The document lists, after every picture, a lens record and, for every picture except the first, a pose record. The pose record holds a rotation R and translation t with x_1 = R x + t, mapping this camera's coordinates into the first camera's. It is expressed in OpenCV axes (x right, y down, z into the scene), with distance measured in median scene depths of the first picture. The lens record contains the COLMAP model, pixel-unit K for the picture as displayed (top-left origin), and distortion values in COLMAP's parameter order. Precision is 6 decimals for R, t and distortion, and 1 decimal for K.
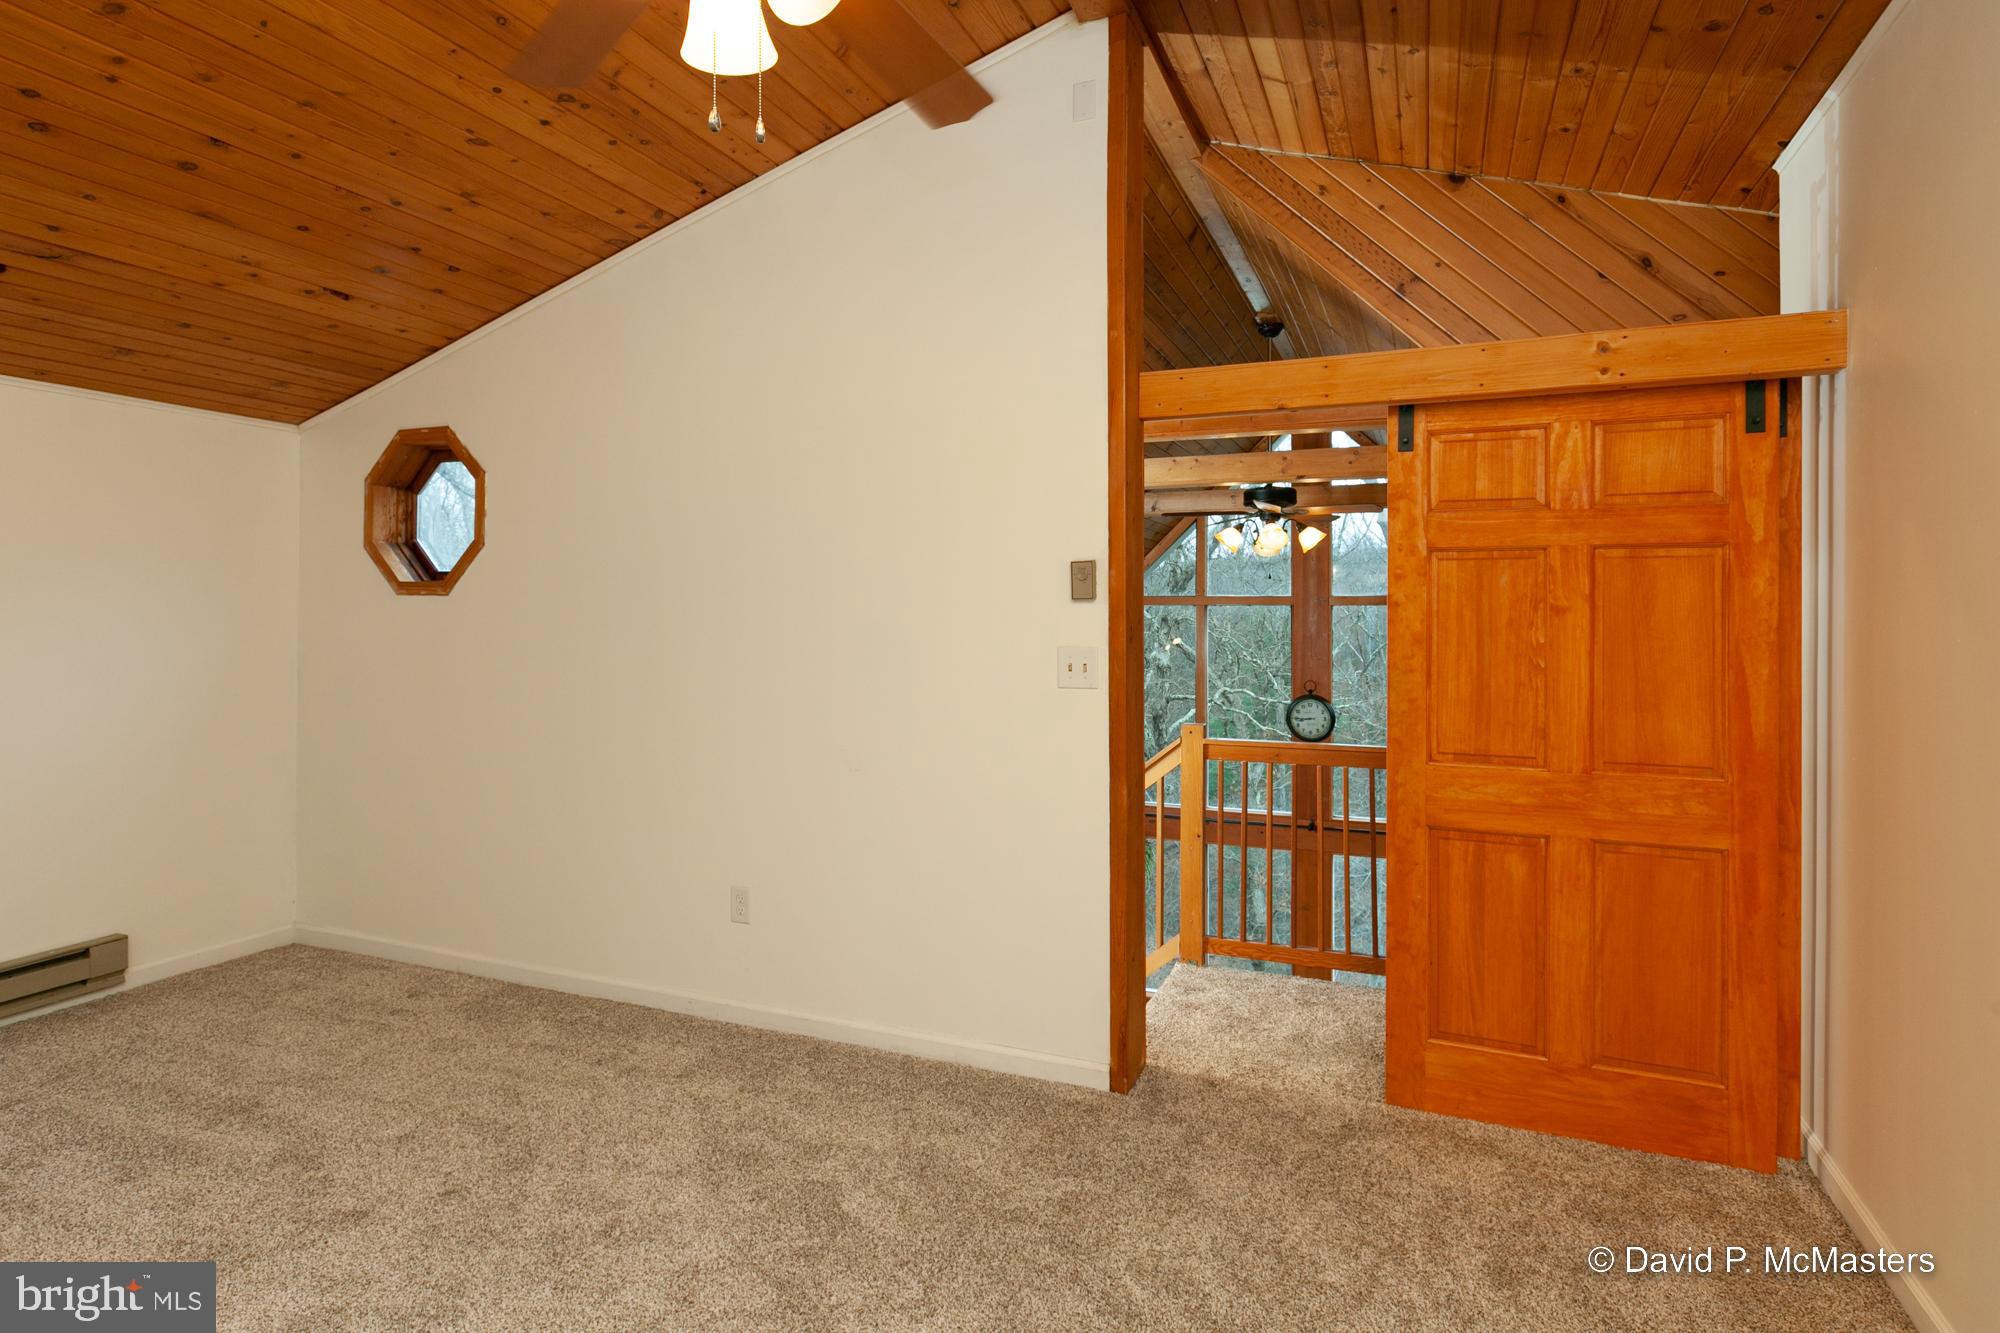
lens RADIAL K [[1094.5, 0, 1010.1], [0, 1094.5, 633.2], [0, 0, 1]] dist [0.002457, 0.000293]
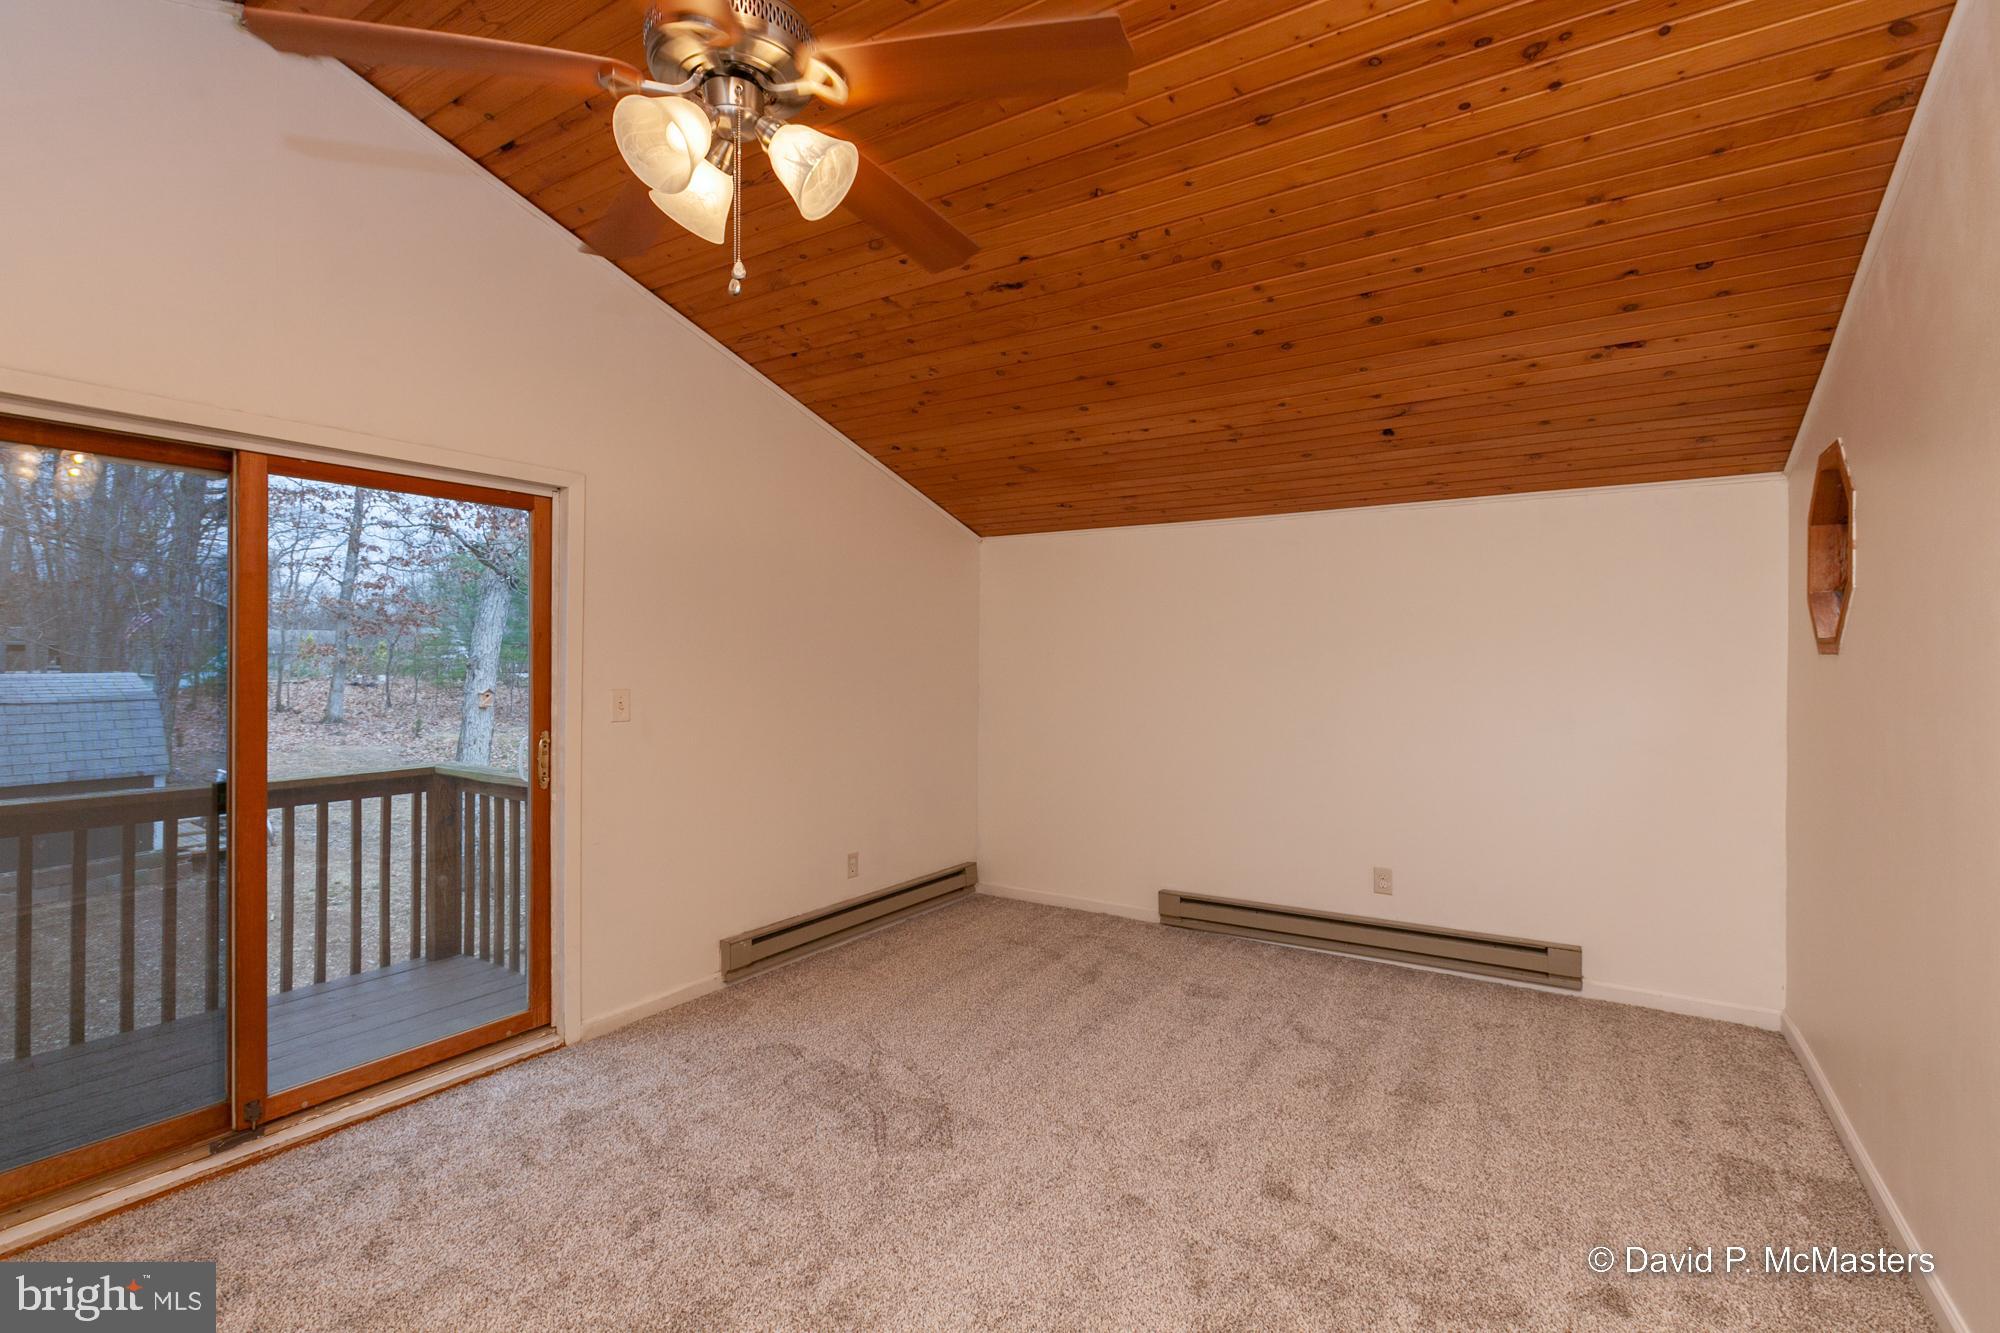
lens RADIAL K [[887.4, 0, 963.9], [0, 887.4, 659.2], [0, 0, 1]] dist [0.001217, -0.000399]
pose [[-0.208489, -0.011463, -0.977957, 0.319945], [-0.022591, 0.999721, -0.006902, -0.014257], [0.977764, 0.020654, -0.208690, 0.688264]]
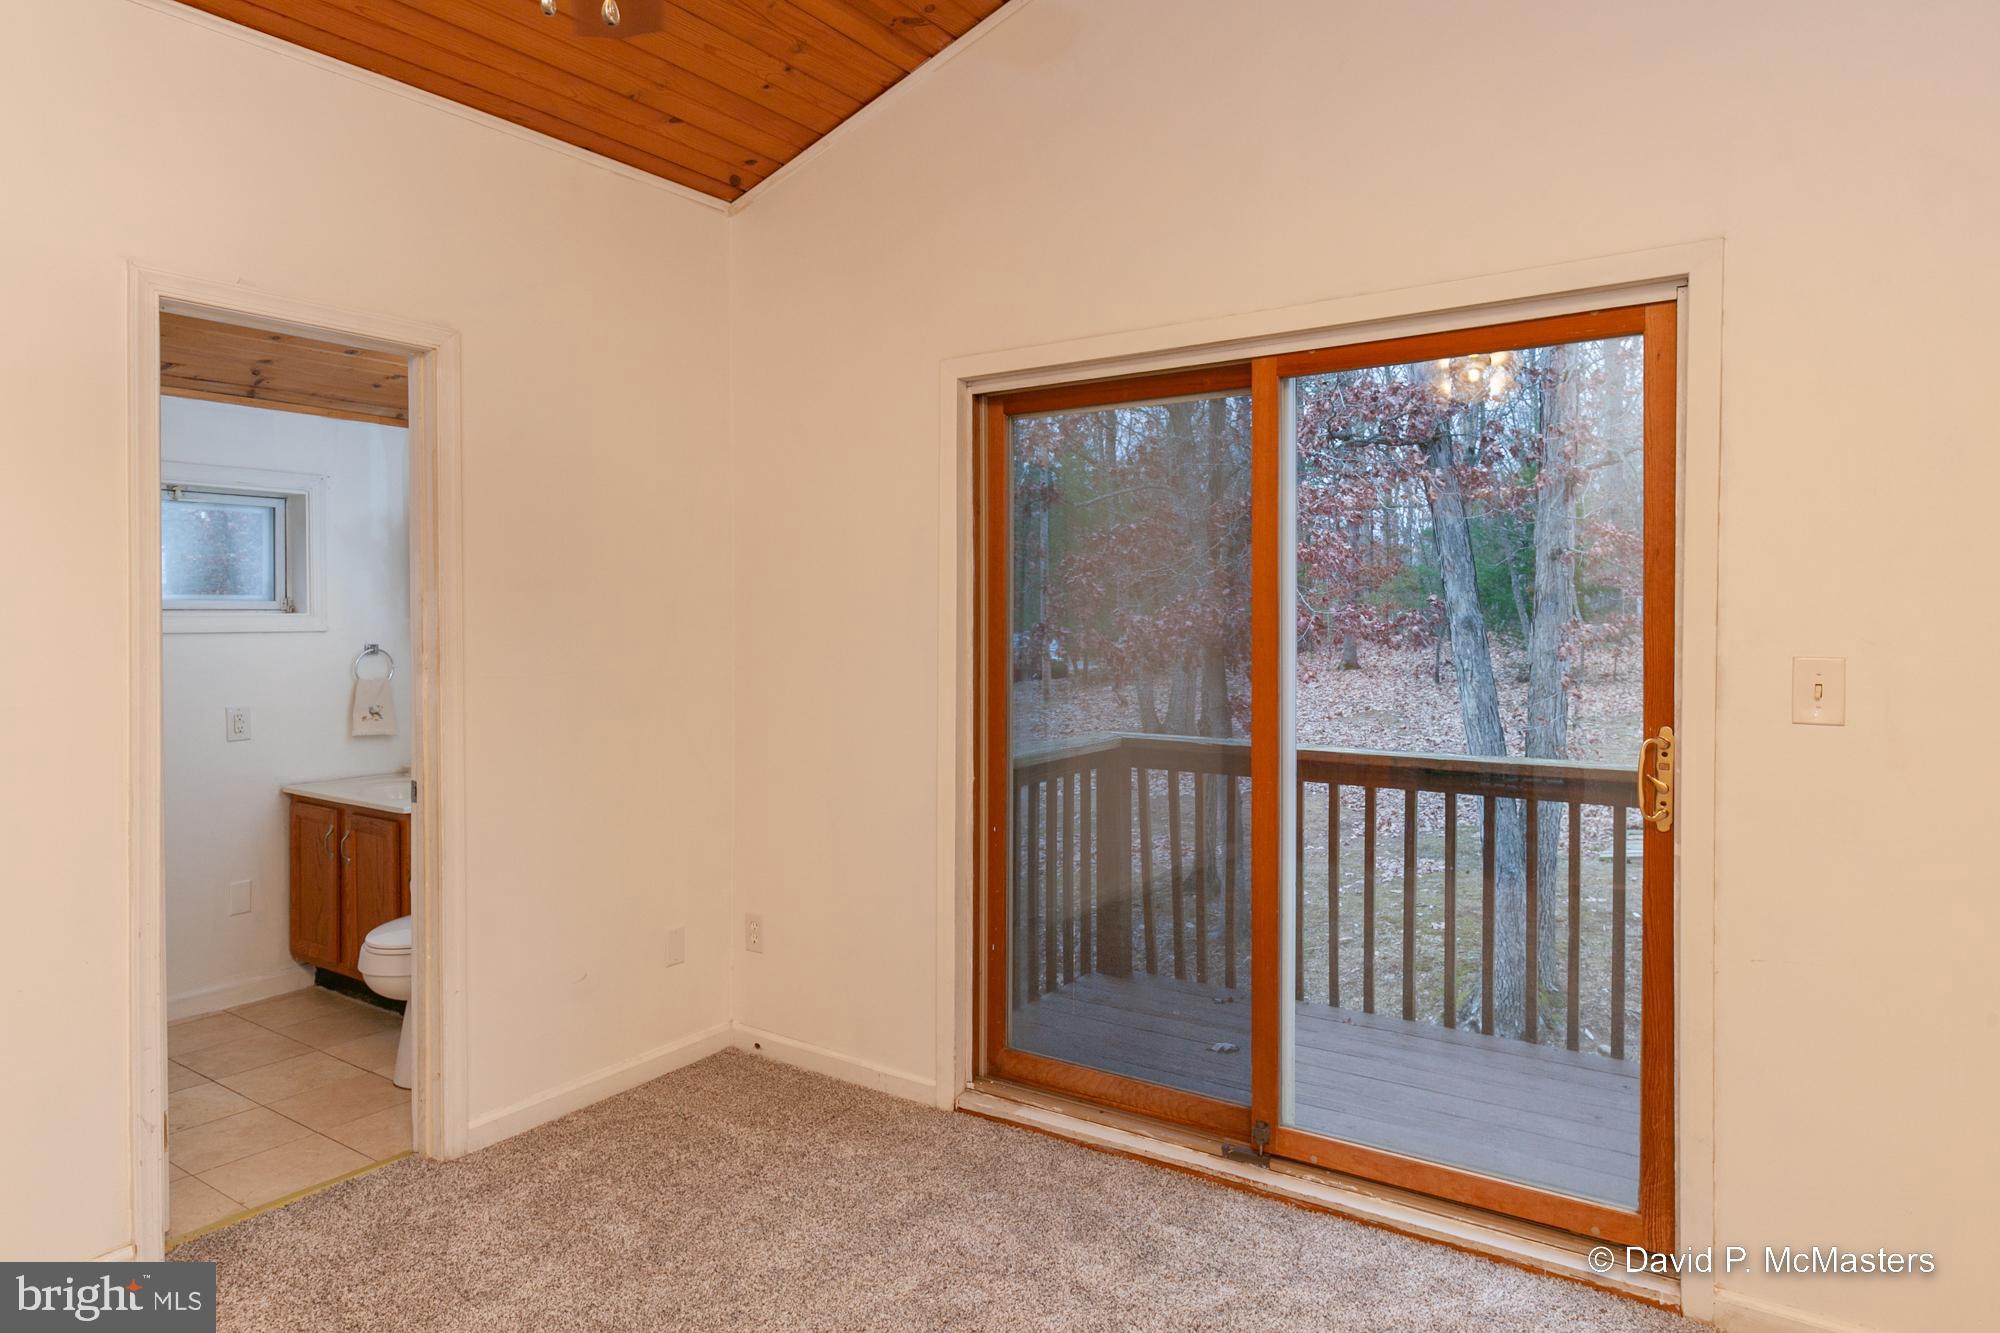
lens RADIAL K [[1252.1, 0, 1033.1], [0, 1252.1, 625.9], [0, 0, 1]] dist [-0.001095, 0.000400]
pose [[-0.978564, -0.005565, 0.205867, -0.330842], [0.000551, 0.999561, 0.029636, -0.014935], [-0.205941, 0.029114, -0.978131, 0.858857]]
